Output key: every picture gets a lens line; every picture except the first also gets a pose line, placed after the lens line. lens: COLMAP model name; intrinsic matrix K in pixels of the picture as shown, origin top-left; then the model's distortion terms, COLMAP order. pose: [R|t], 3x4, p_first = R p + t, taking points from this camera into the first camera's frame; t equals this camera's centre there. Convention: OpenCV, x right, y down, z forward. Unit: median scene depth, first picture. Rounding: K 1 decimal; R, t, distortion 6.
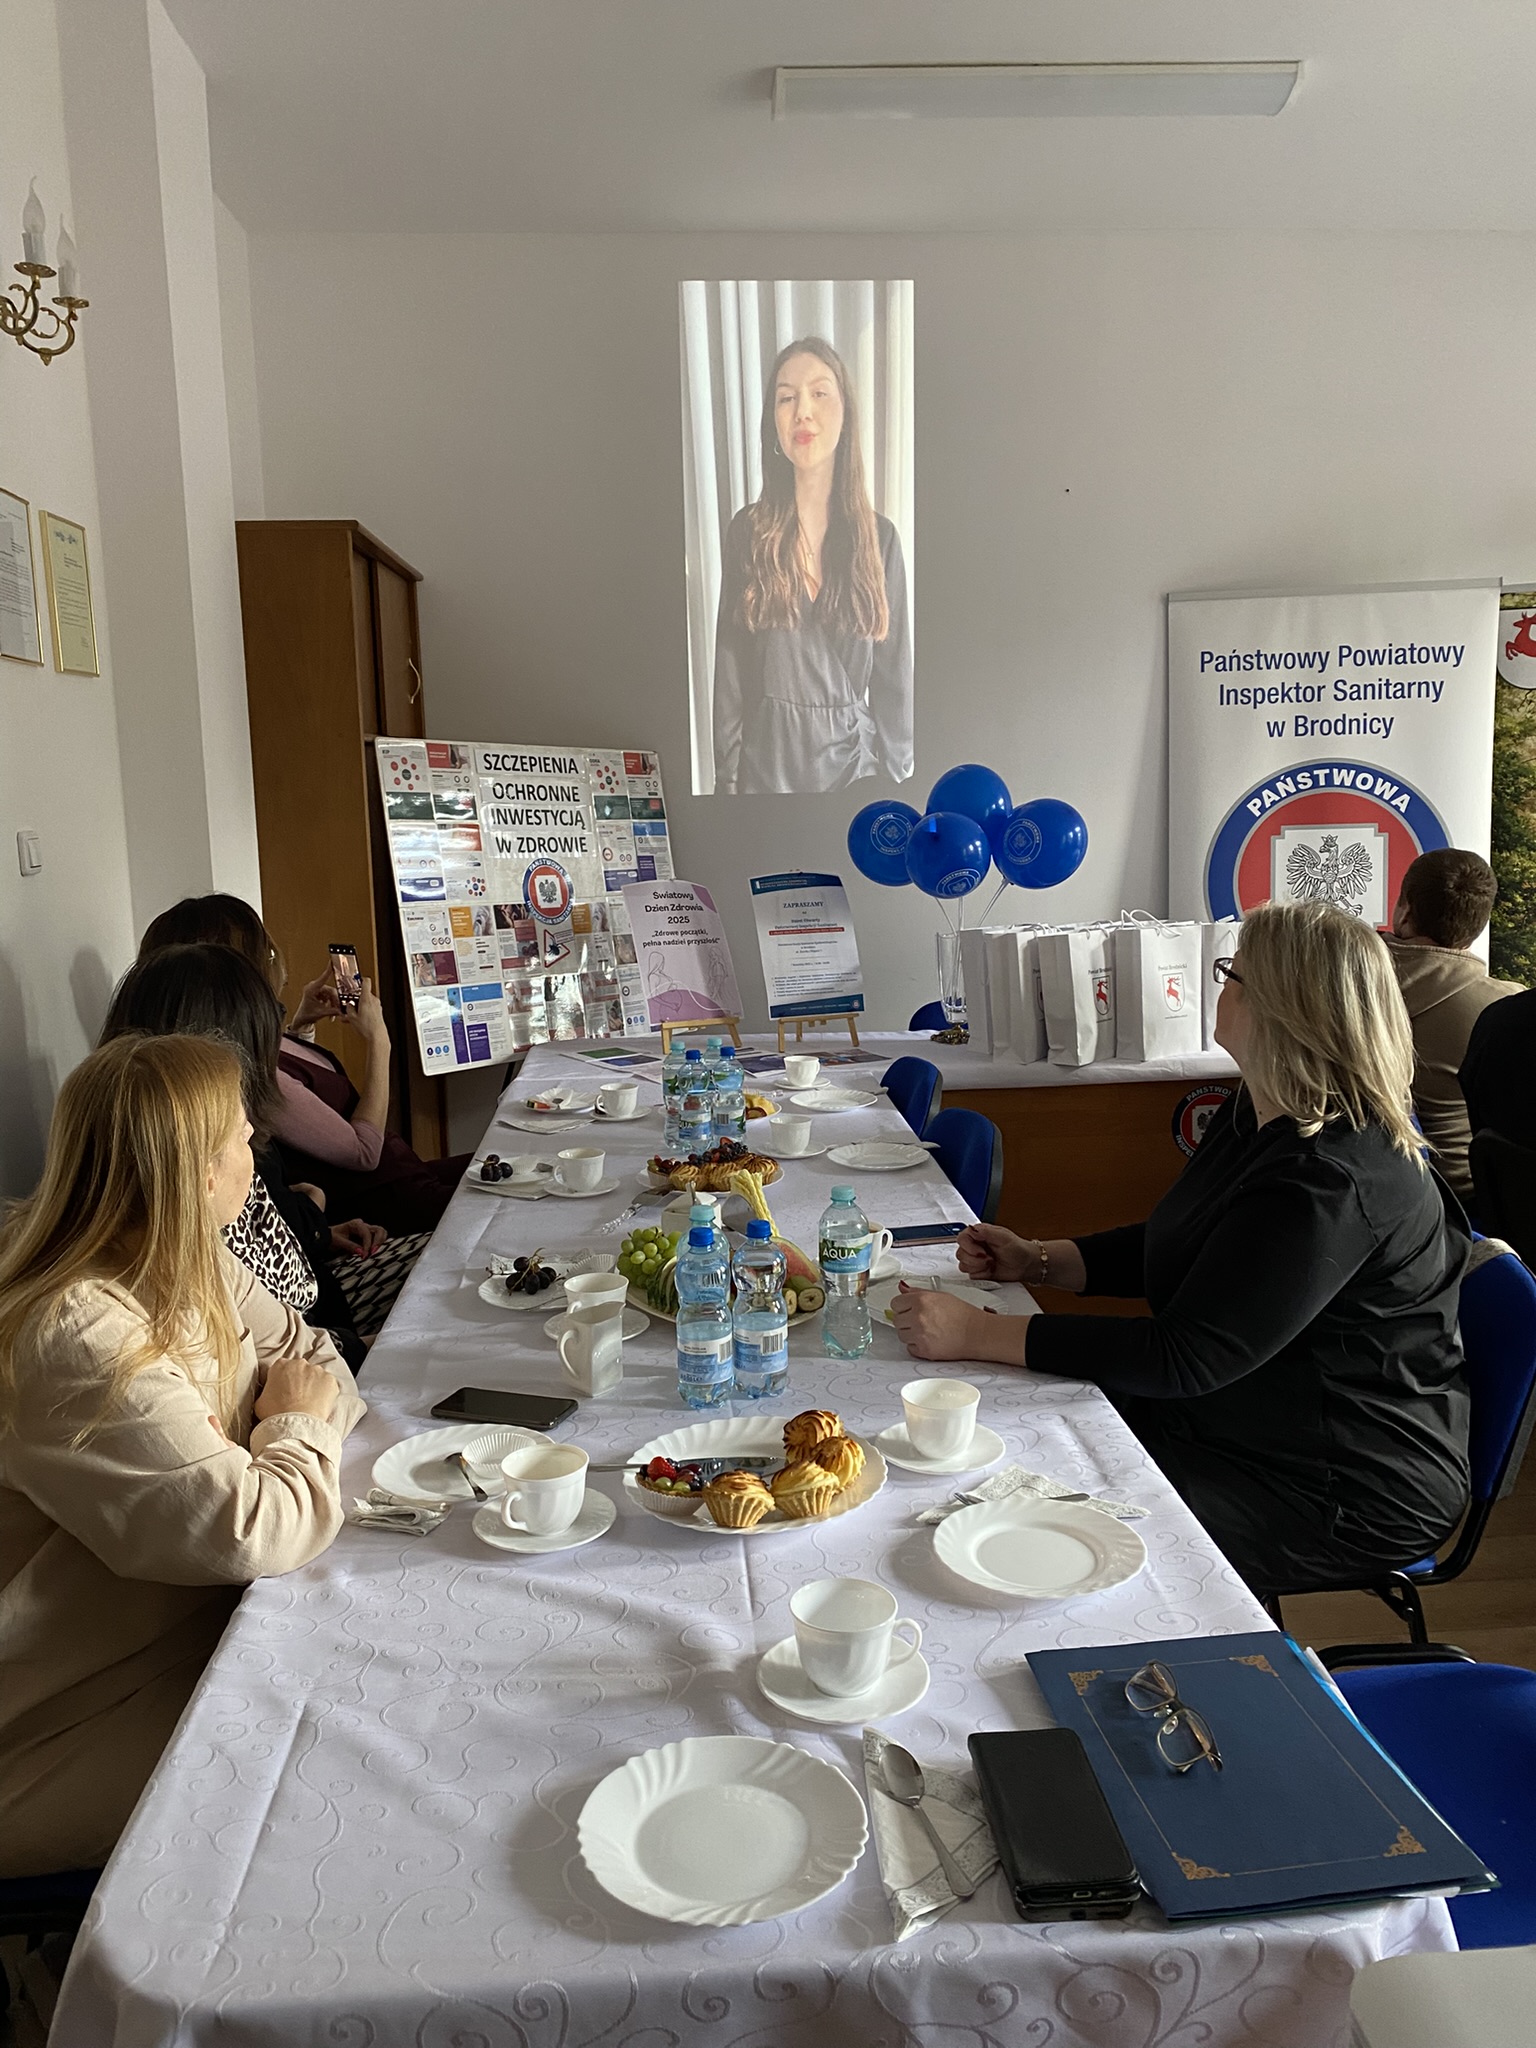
lens RADIAL K [[1587.0, 0, 768.0], [0, 1587.0, 1024.0], [0, 0, 1]] dist [-0.002885, -0.003489]
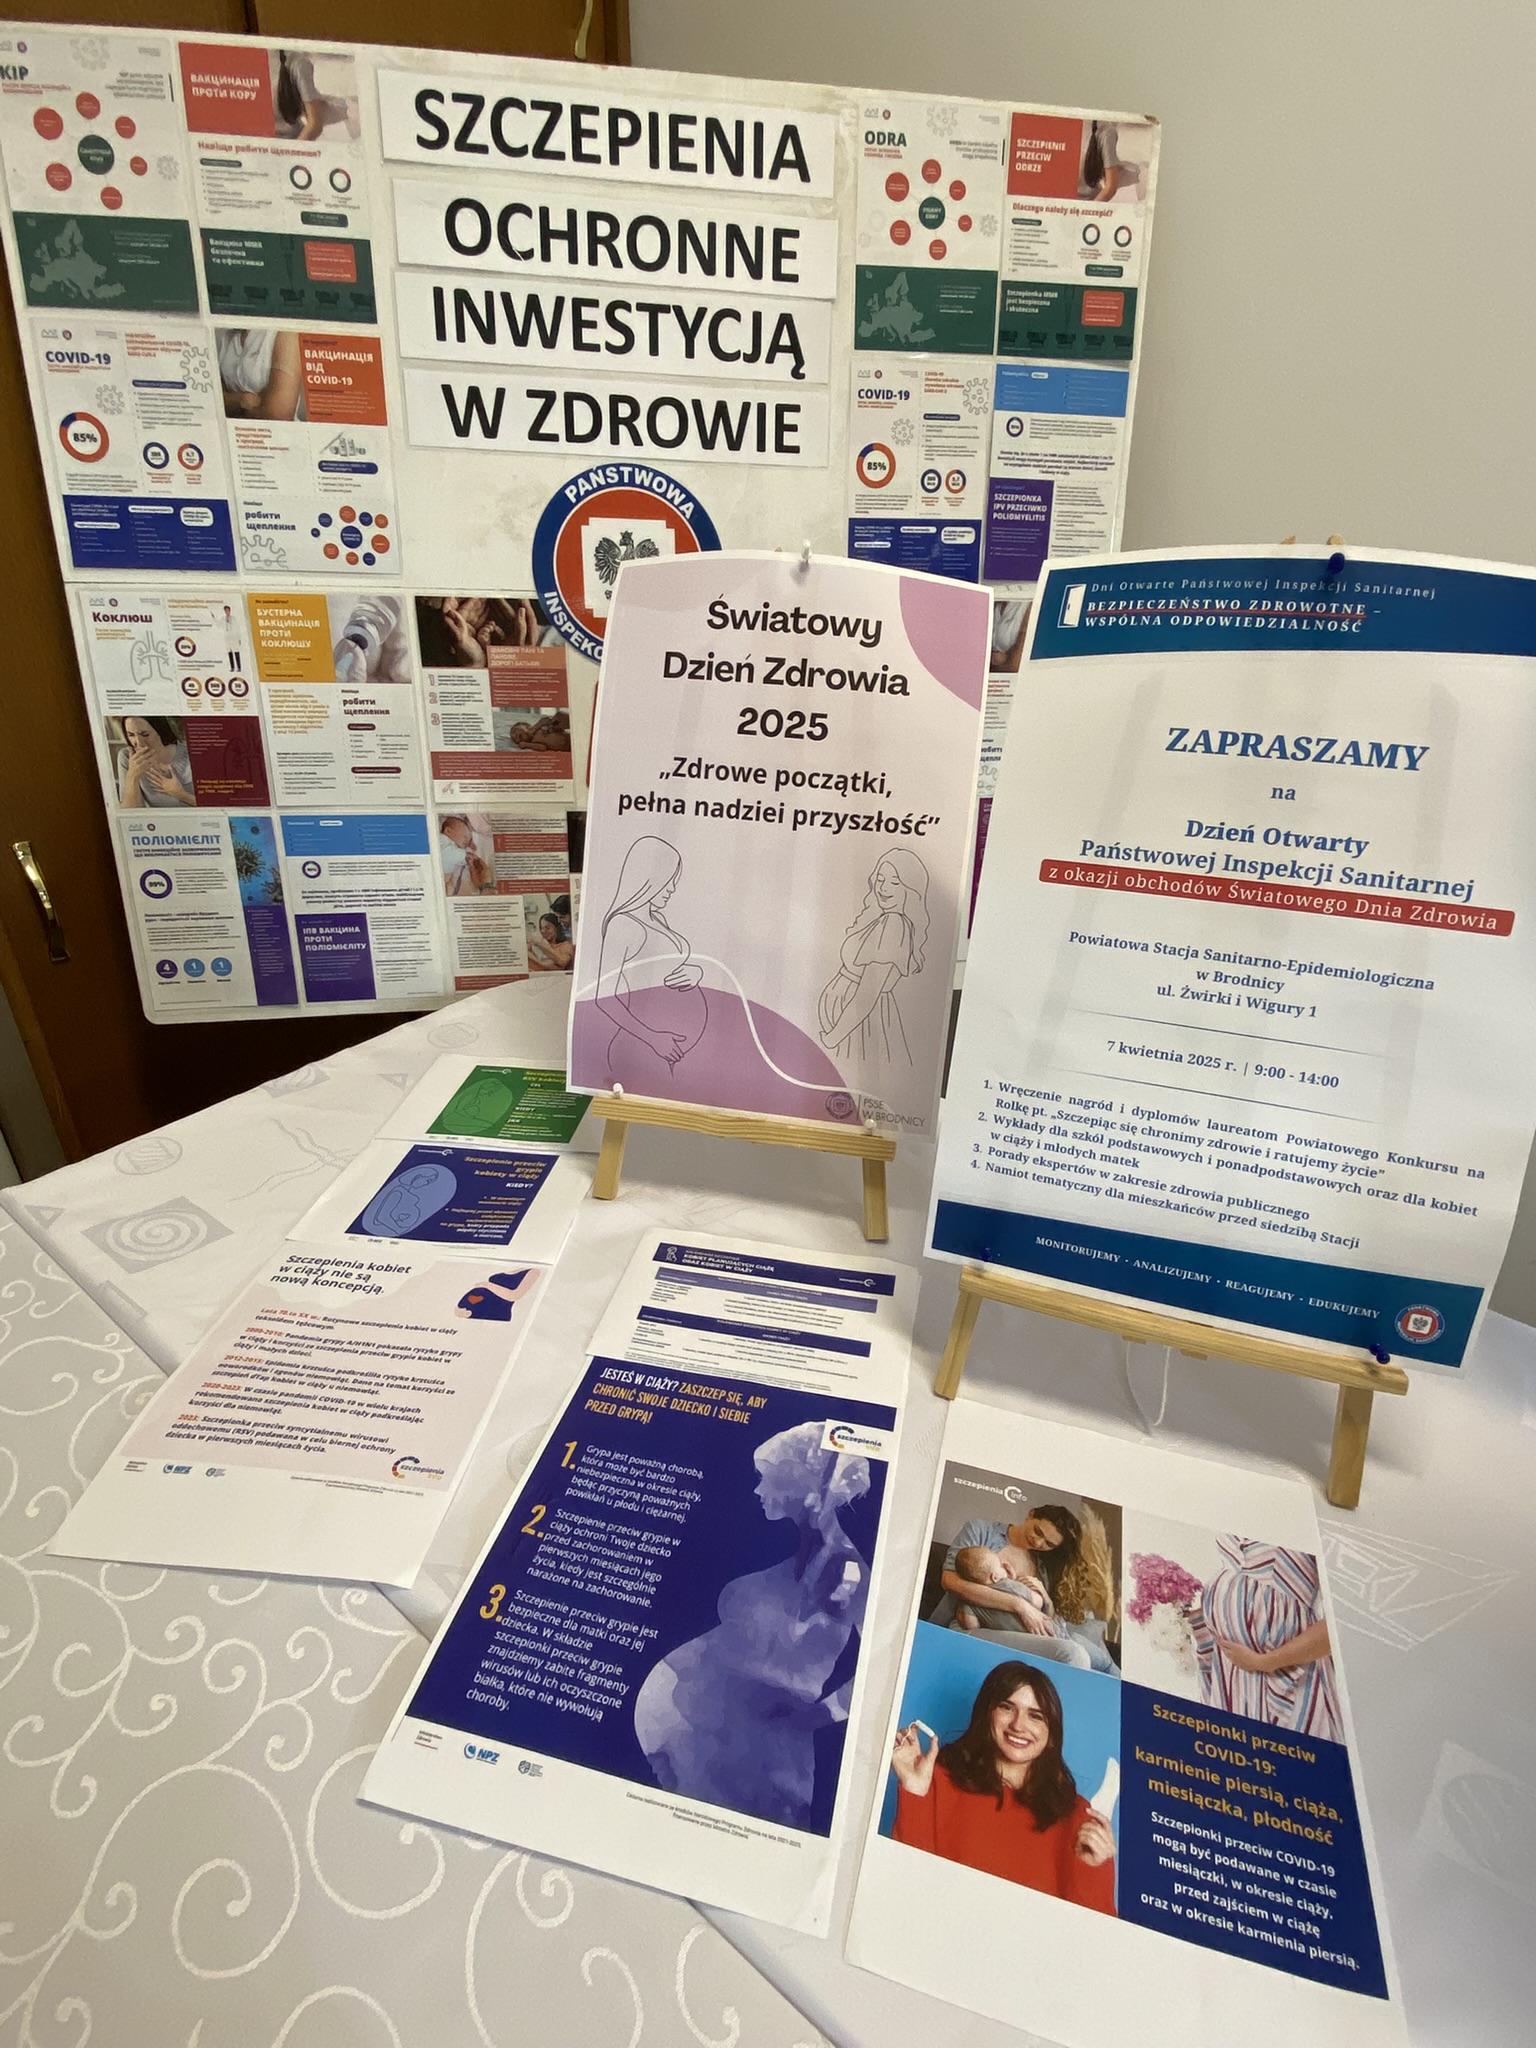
lens RADIAL K [[1037.1, 0, 768.0], [0, 1037.1, 1024.0], [0, 0, 1]] dist [0.003870, -0.012927]
pose [[0.739371, 0.334731, -0.584196, 0.058108], [-0.118797, 0.918907, 0.376160, -0.083854], [0.662735, -0.208721, 0.719179, 0.862783]]
